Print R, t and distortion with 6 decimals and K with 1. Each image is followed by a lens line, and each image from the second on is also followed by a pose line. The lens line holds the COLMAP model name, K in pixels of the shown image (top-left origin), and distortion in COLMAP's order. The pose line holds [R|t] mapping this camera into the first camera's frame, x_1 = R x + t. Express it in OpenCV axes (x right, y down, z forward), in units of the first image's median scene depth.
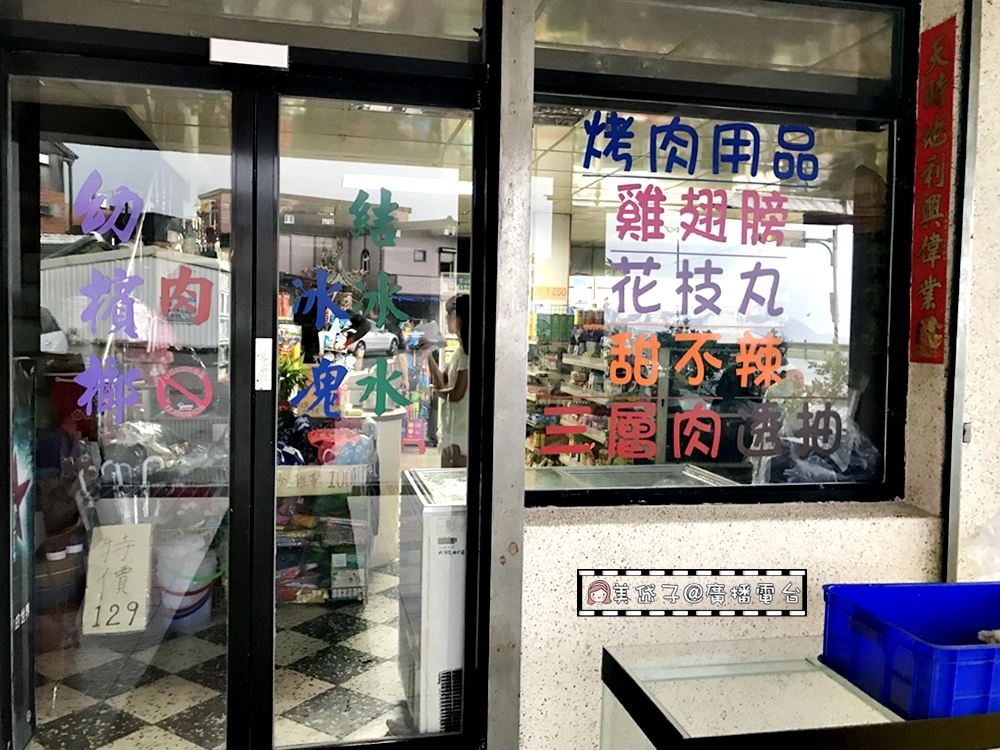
lens RADIAL K [[814.9, 0, 497.4], [0, 814.9, 376.6], [0, 0, 1]] dist [0.019444, 0.001440]
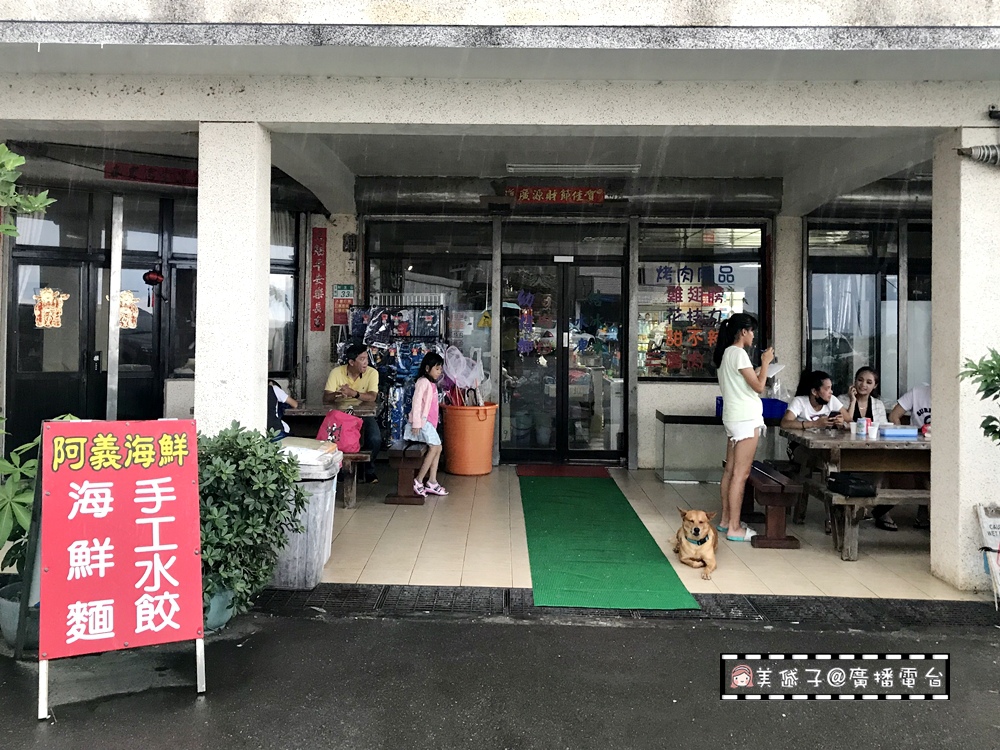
lens RADIAL K [[814.9, 0, 498.9], [0, 814.9, 367.4], [0, 0, 1]] dist [0.019444, 0.001440]
pose [[0.972363, -0.007988, -0.233339, 0.248431], [0.006319, 0.999949, -0.007898, 0.118837], [0.233390, 0.006205, 0.972363, -2.405802]]
